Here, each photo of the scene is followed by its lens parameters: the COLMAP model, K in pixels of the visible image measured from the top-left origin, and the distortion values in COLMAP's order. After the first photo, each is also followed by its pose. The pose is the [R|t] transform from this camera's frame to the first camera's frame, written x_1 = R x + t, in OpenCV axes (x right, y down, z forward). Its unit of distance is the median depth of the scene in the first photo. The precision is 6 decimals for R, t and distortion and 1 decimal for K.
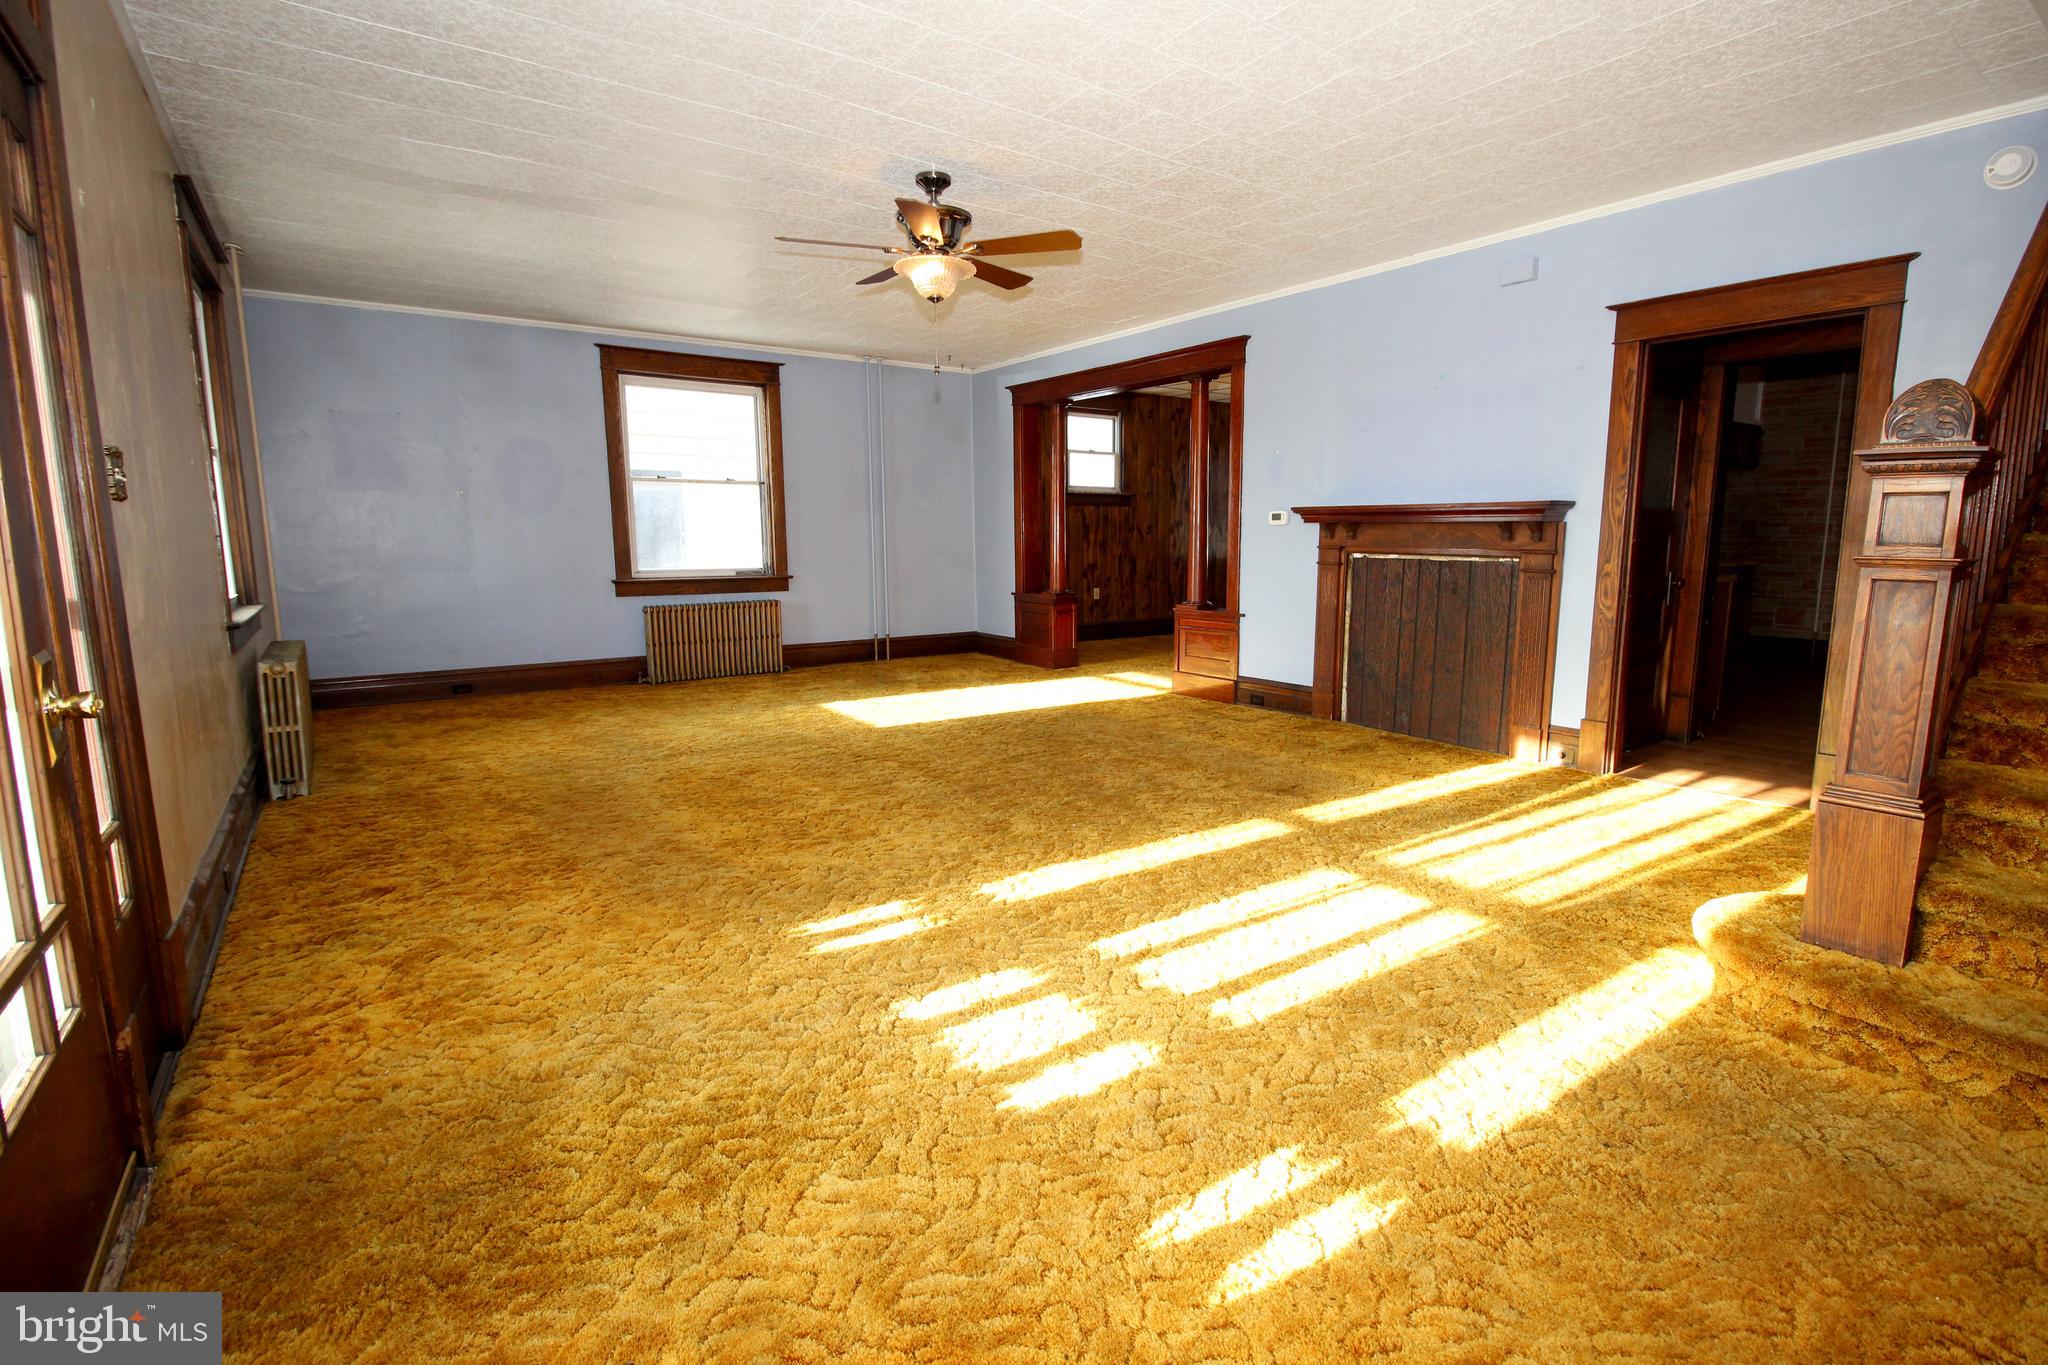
lens RADIAL K [[942.6, 0, 1024.3], [0, 942.6, 678.0], [0, 0, 1]] dist [-0.004716, -0.002732]
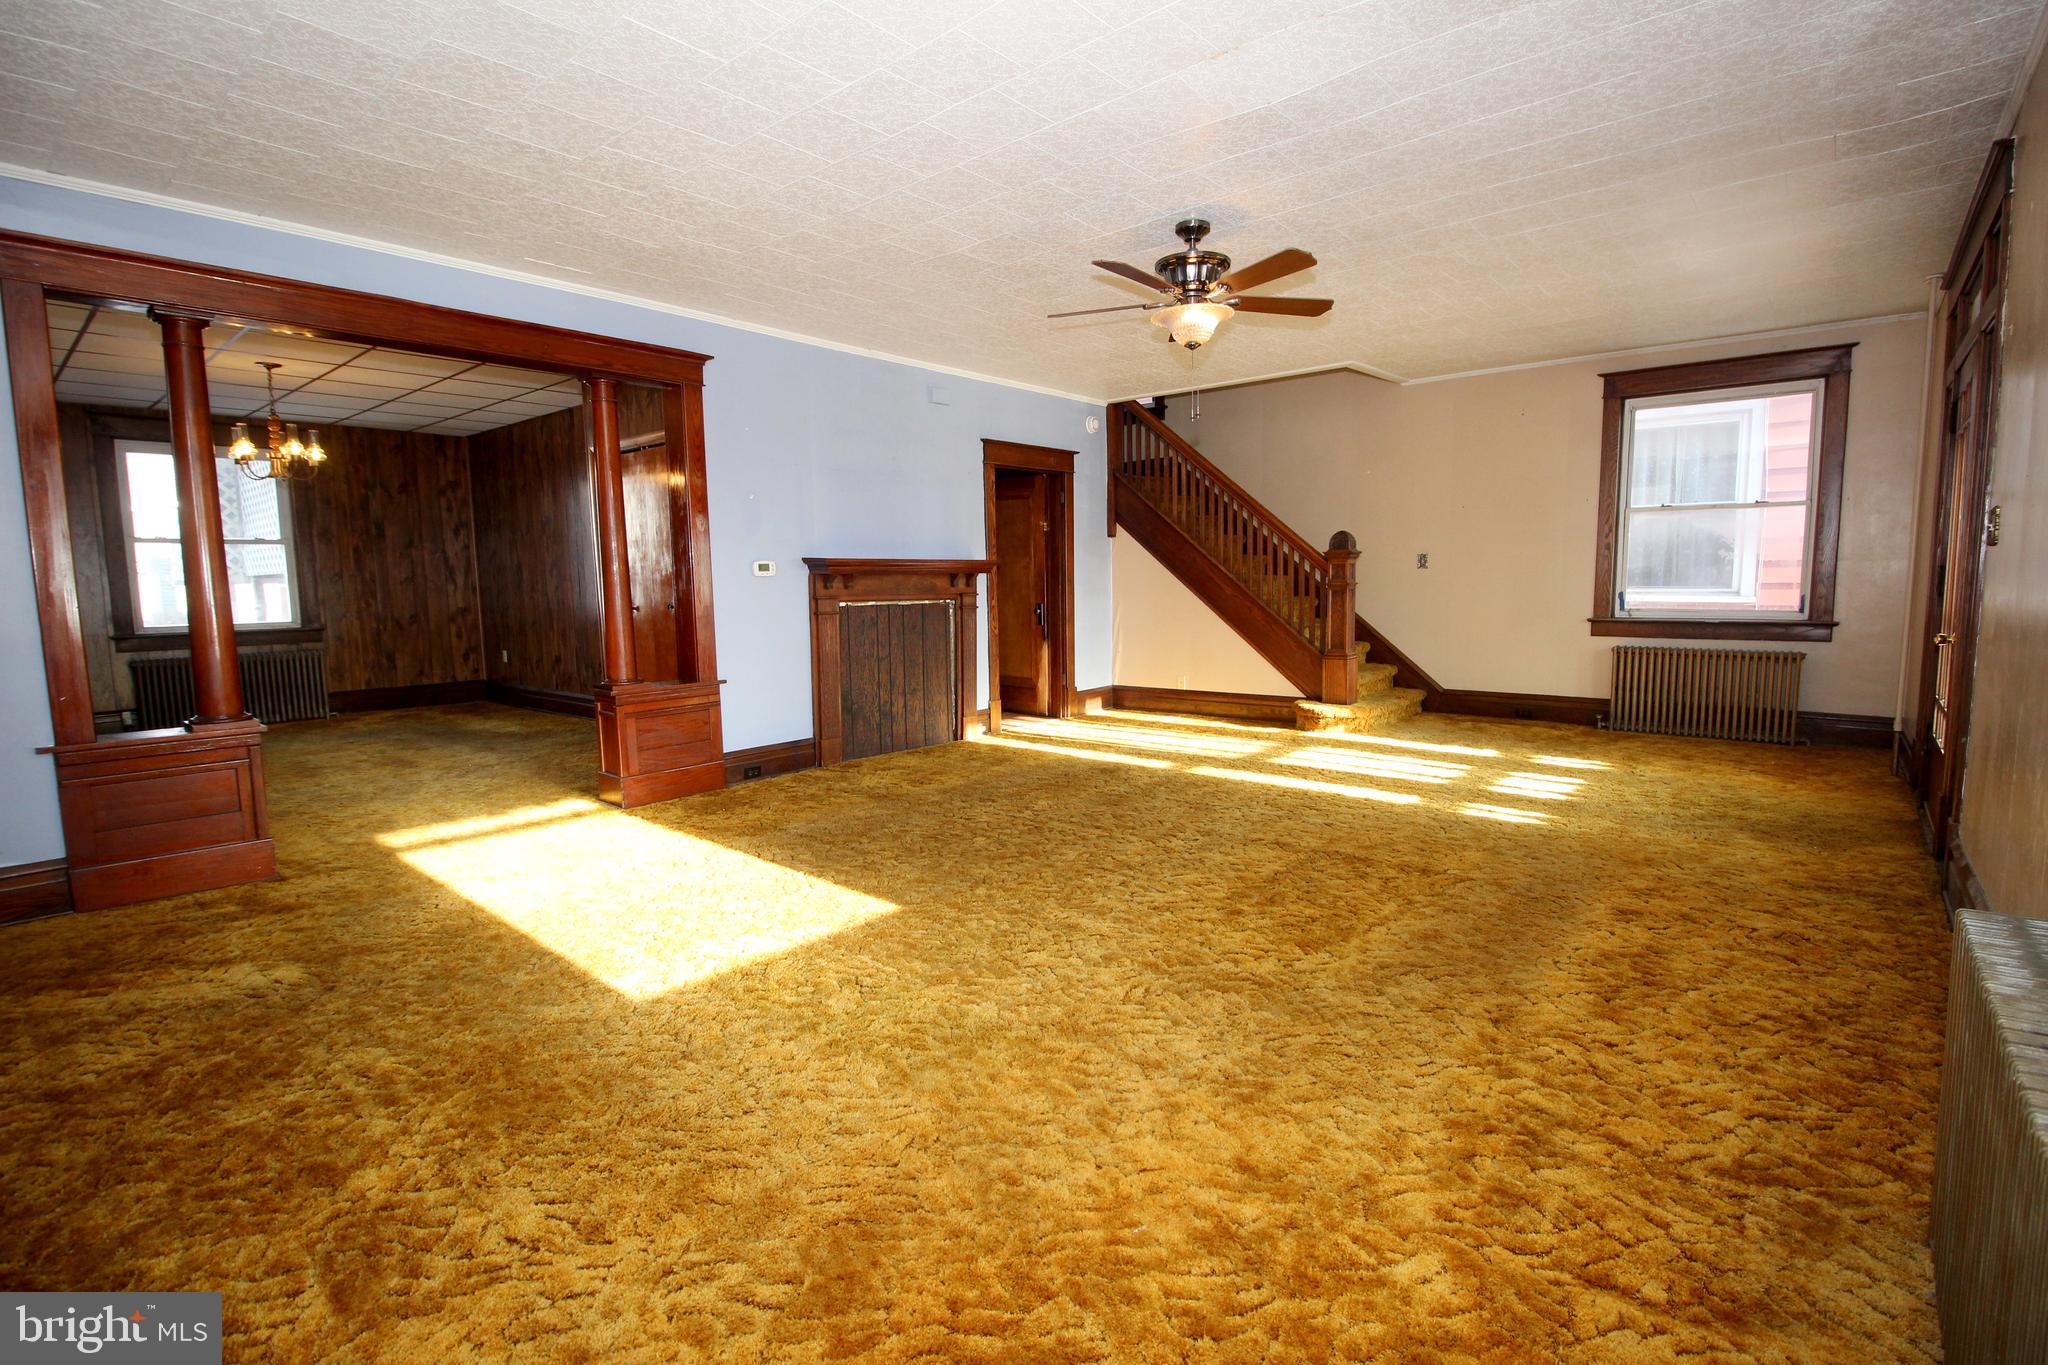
lens RADIAL K [[942.6, 0, 1014.6], [0, 942.6, 657.7], [0, 0, 1]] dist [-0.004716, -0.002732]
pose [[-0.245581, -0.087815, 0.965390, -0.725562], [0.153459, 0.979808, 0.128165, -0.174996], [-0.957152, 0.179623, -0.227146, 1.049569]]
